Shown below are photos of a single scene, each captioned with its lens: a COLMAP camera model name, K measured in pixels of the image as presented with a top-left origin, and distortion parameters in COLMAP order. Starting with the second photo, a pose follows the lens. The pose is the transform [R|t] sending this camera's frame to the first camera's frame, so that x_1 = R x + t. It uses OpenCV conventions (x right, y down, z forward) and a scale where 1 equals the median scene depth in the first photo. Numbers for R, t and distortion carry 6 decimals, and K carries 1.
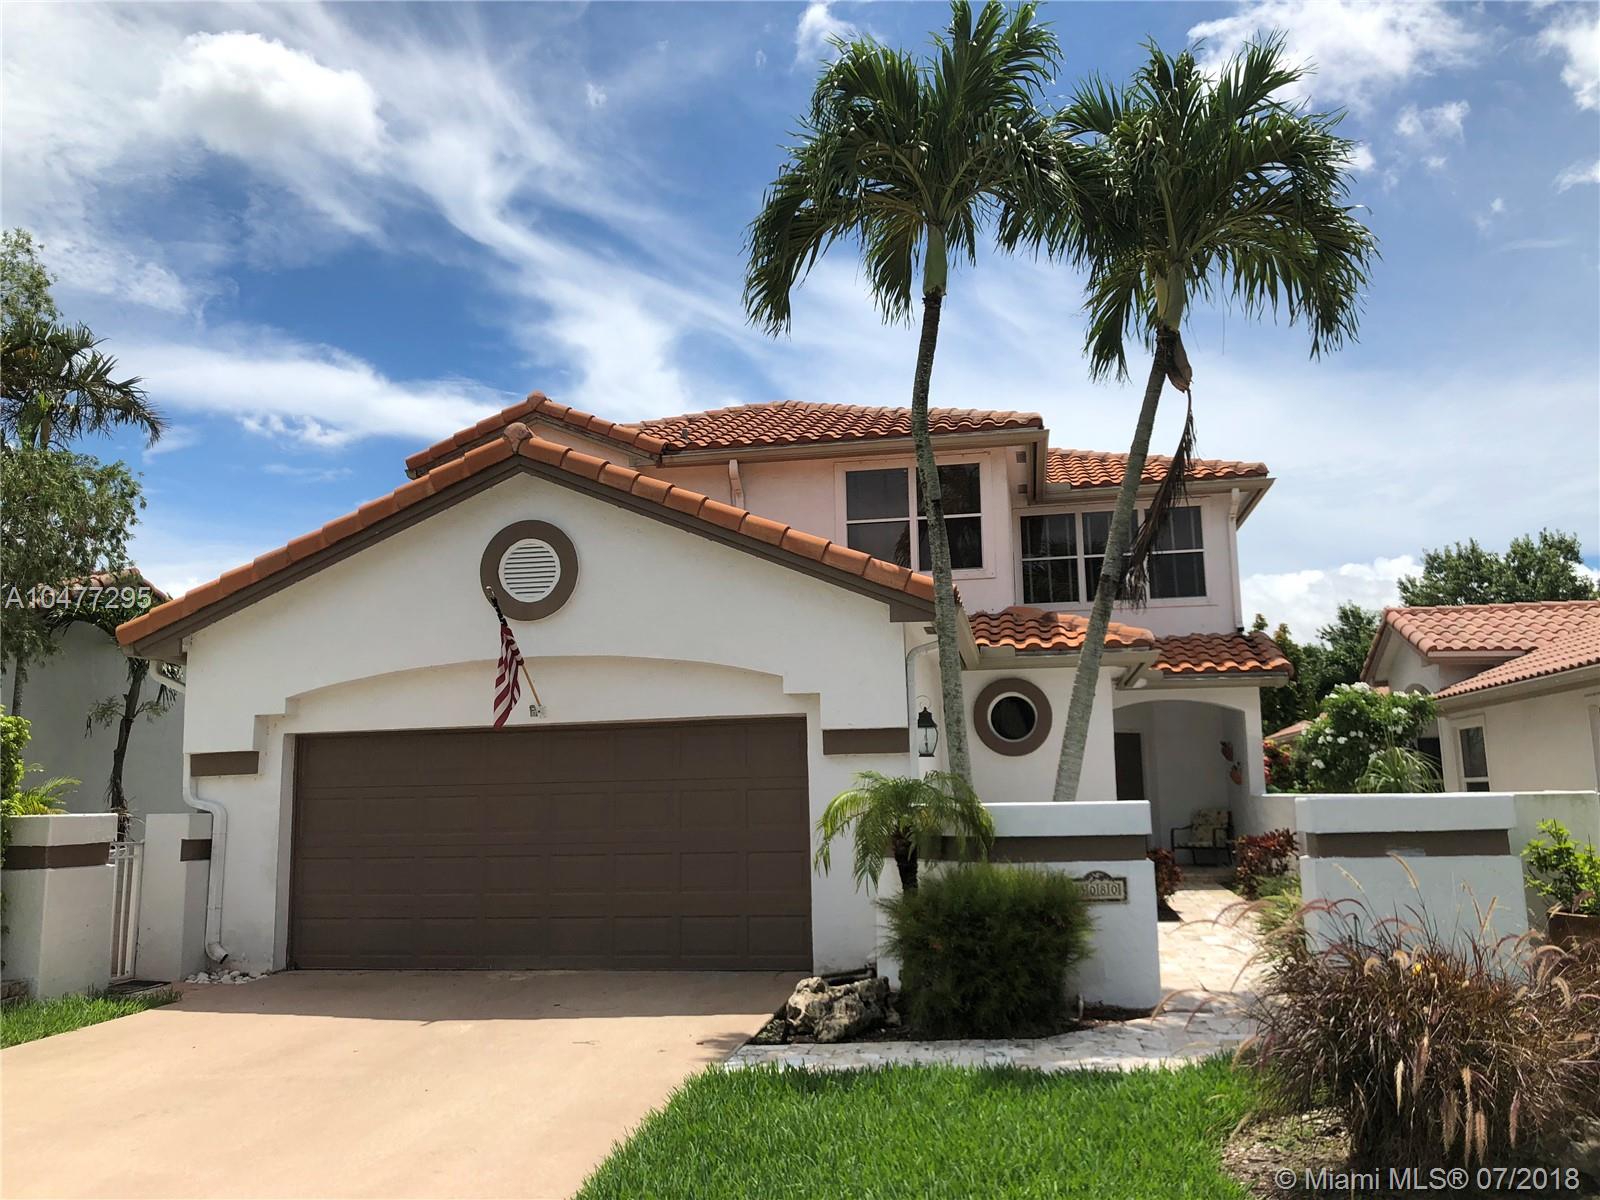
lens RADIAL K [[1320.1, 0, 814.5], [0, 1320.1, 605.9], [0, 0, 1]] dist [0.021738, -0.015111]
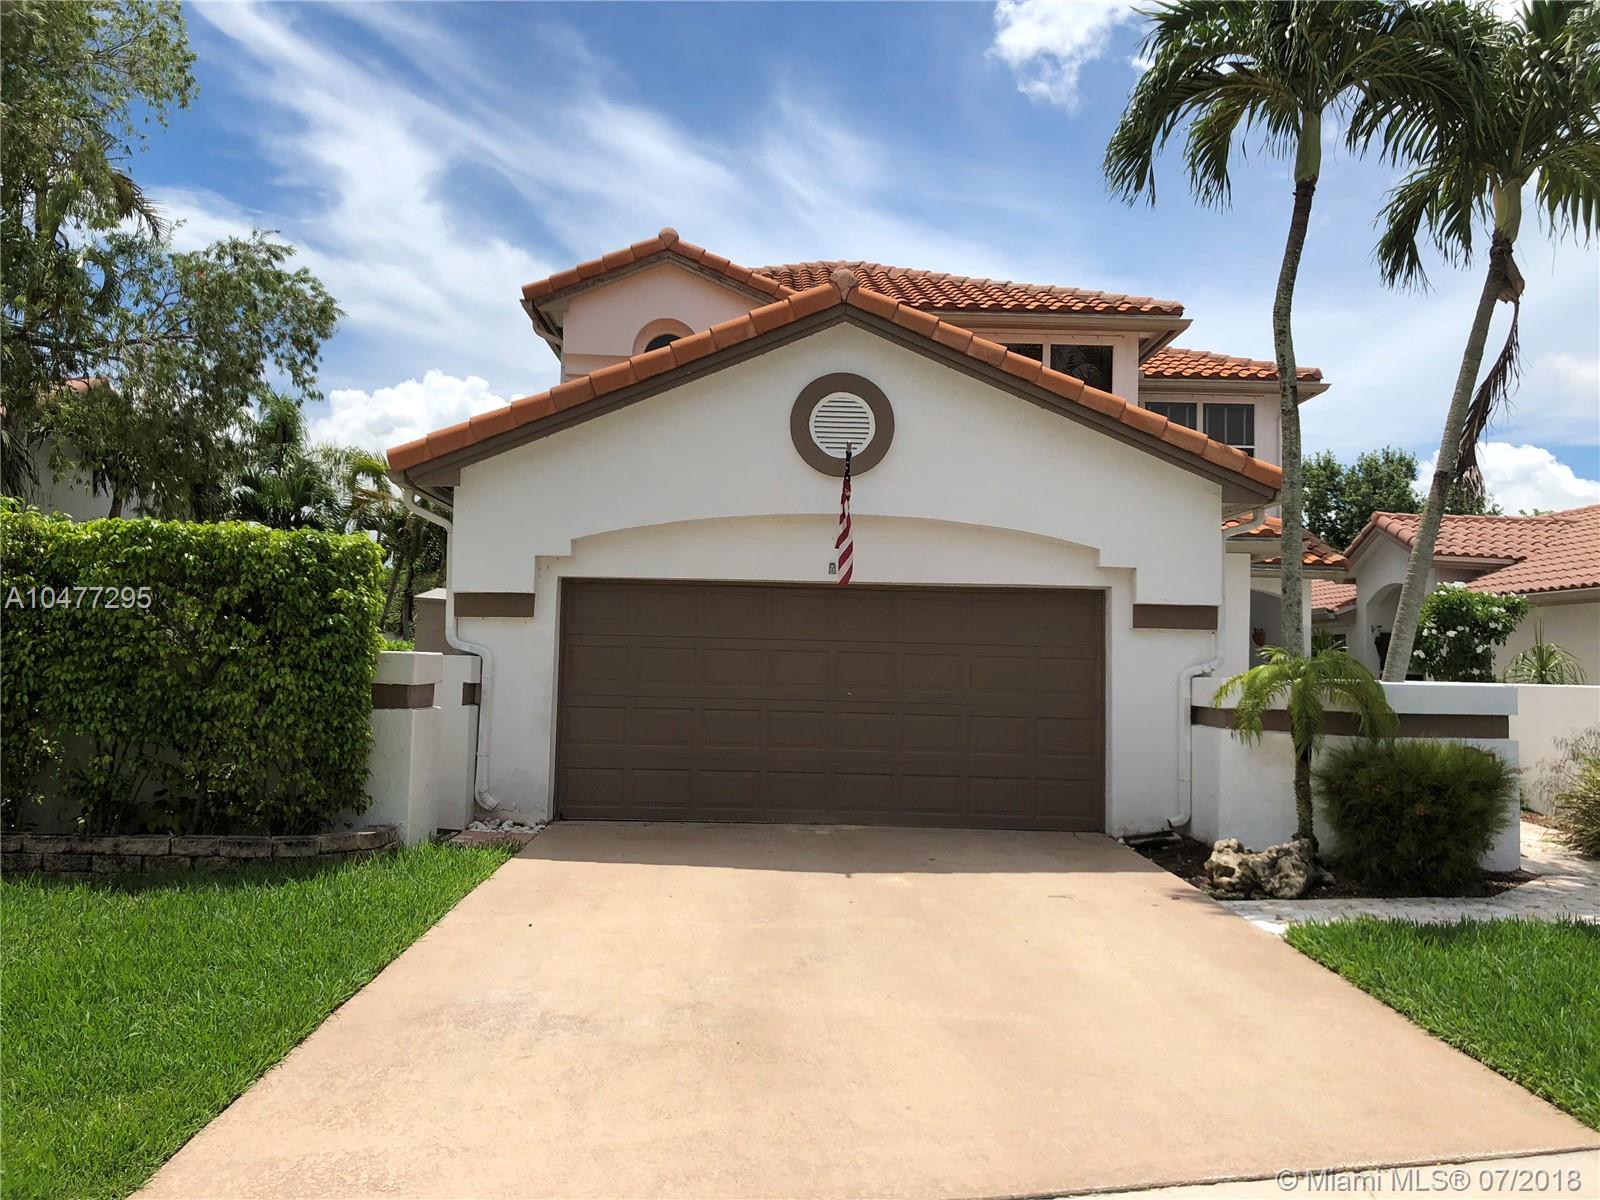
lens RADIAL K [[1320.1, 0, 814.5], [0, 1320.1, 605.9], [0, 0, 1]] dist [0.021738, -0.015111]
pose [[0.981094, 0.050628, 0.186790, -0.288333], [-0.068920, 0.993300, 0.092769, 0.011943], [-0.180842, -0.103889, 0.978010, 0.026473]]
